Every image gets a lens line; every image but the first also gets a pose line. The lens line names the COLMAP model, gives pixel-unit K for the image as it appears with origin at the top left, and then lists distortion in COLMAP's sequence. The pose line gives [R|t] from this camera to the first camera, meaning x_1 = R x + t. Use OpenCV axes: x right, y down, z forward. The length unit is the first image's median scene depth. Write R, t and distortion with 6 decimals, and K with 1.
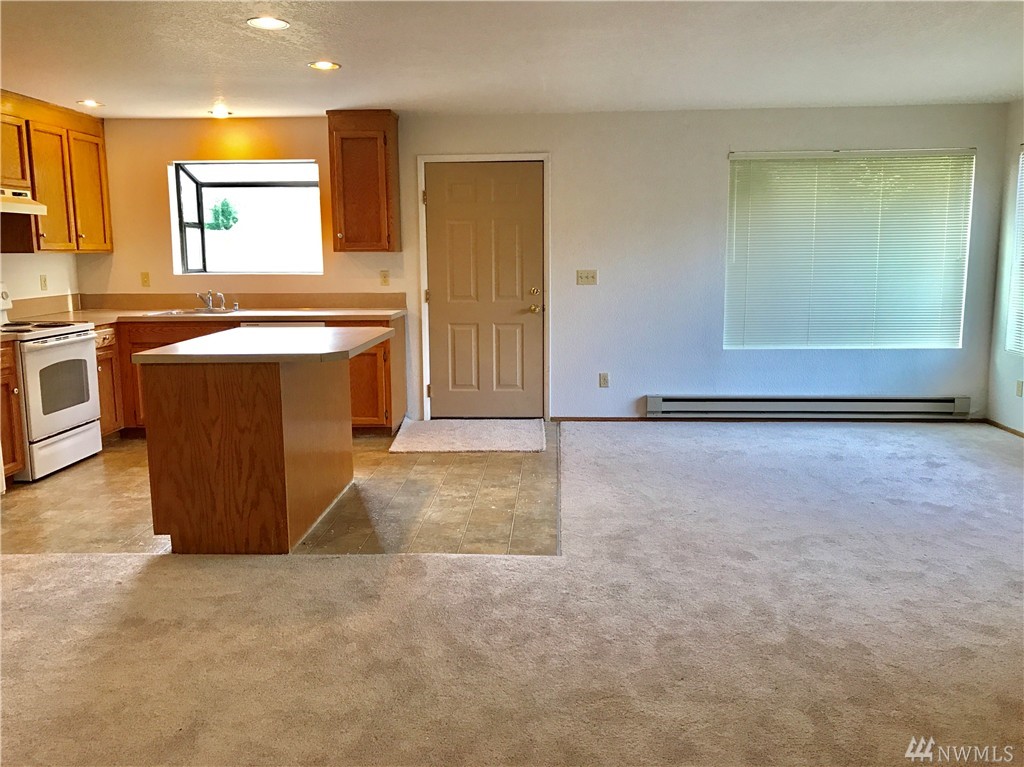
lens RADIAL K [[848.5, 0, 525.1], [0, 848.5, 373.4], [0, 0, 1]] dist [0.008998, 0.008601]
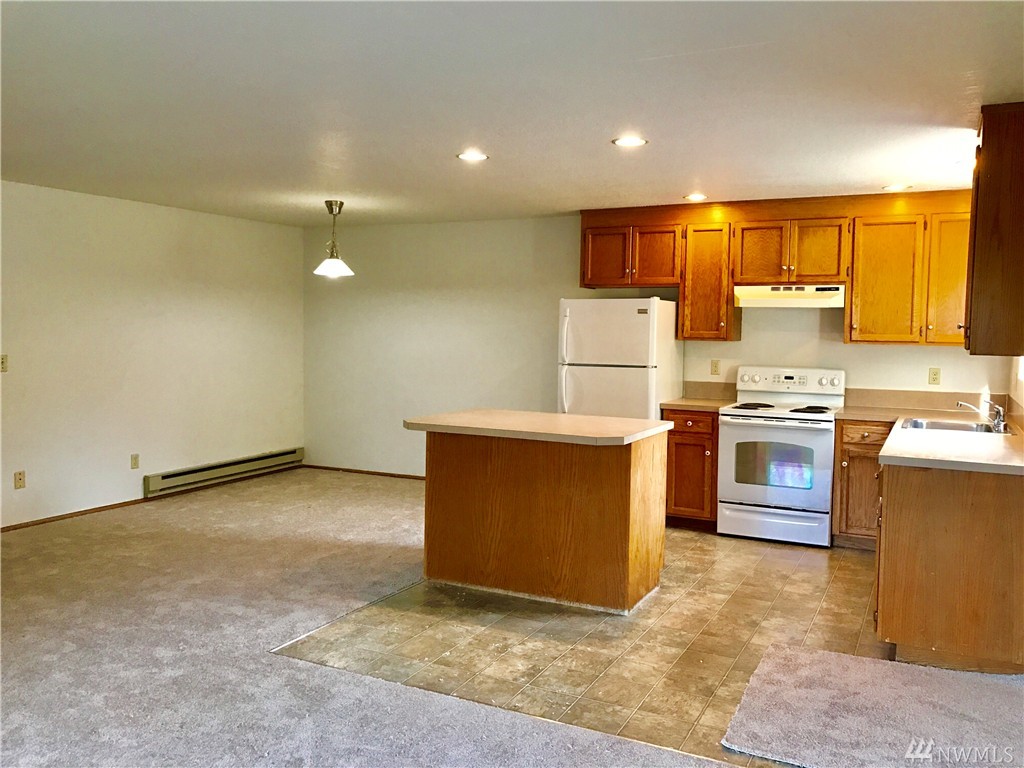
lens RADIAL K [[848.5, 0, 525.1], [0, 848.5, 373.9], [0, 0, 1]] dist [0.008998, 0.008601]
pose [[-0.404383, 0.051469, -0.913140, 0.557266], [-0.147882, 0.981598, 0.120817, -0.181783], [0.902555, 0.183893, -0.389330, 1.114661]]
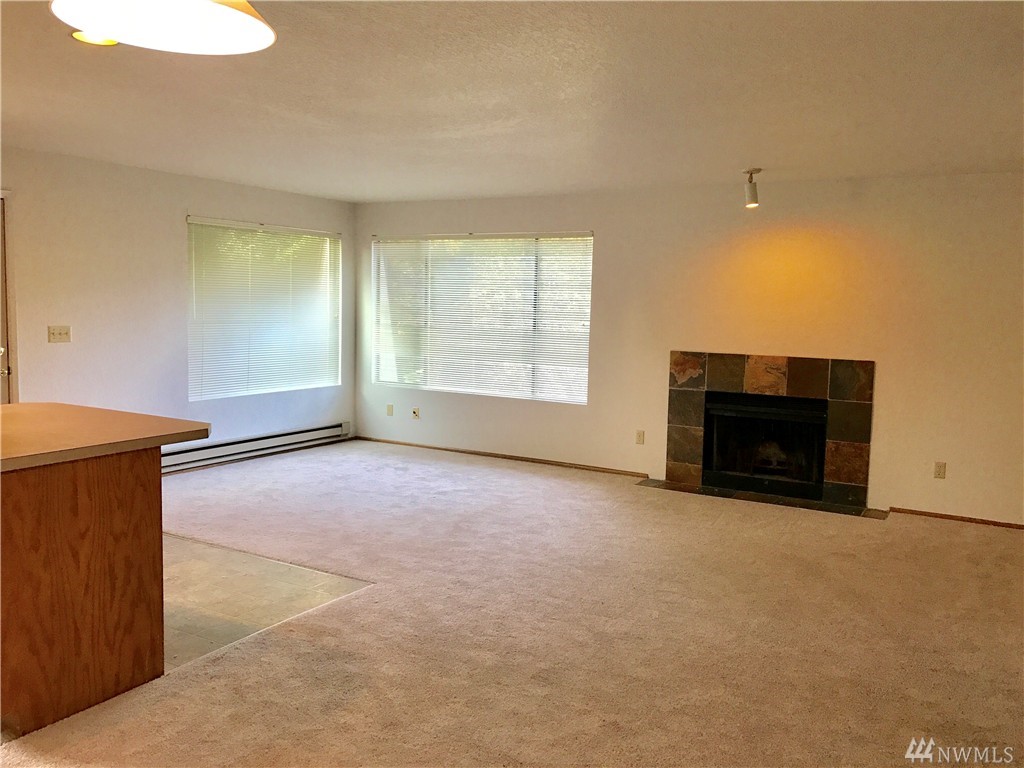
lens RADIAL K [[830.4, 0, 516.6], [0, 830.4, 378.0], [0, 0, 1]] dist [0.060731, -0.094466]
pose [[0.466579, -0.062275, 0.882285, -0.587735], [0.103644, 0.994495, 0.015385, -0.038129], [-0.878386, 0.084265, 0.470465, 0.203513]]
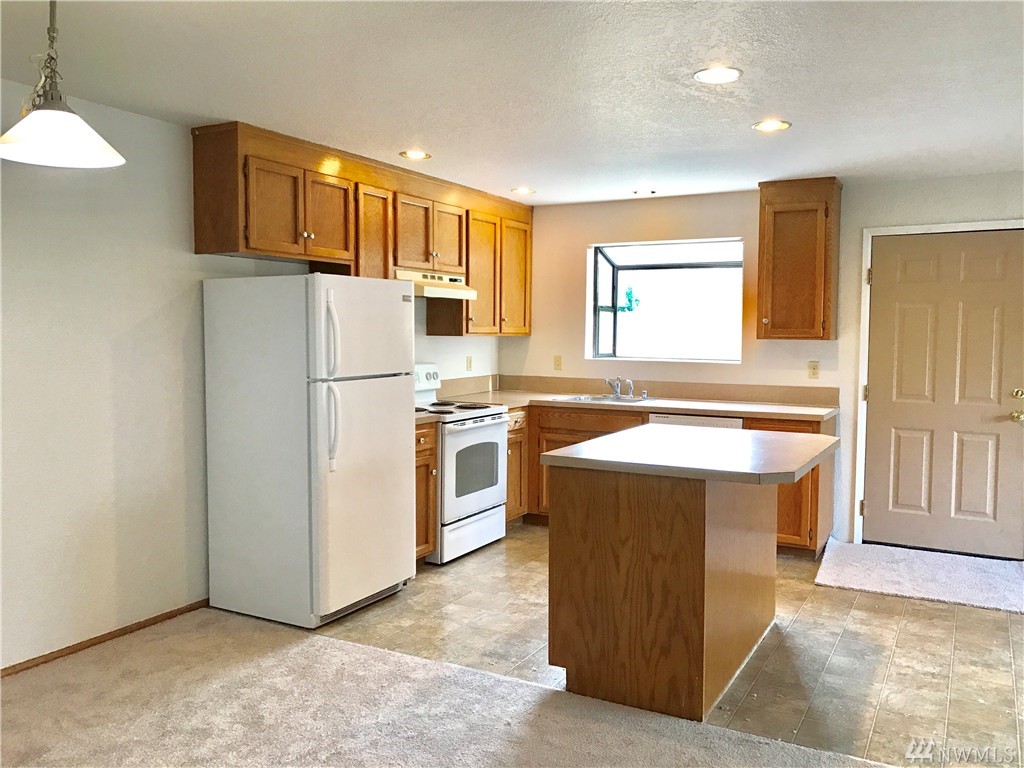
lens RADIAL K [[830.4, 0, 516.6], [0, 830.4, 378.0], [0, 0, 1]] dist [0.060731, -0.094466]
pose [[0.894367, 0.040161, -0.445528, -0.070171], [-0.078829, 0.994525, -0.068595, -0.028078], [0.440334, 0.096470, 0.892636, 0.141444]]
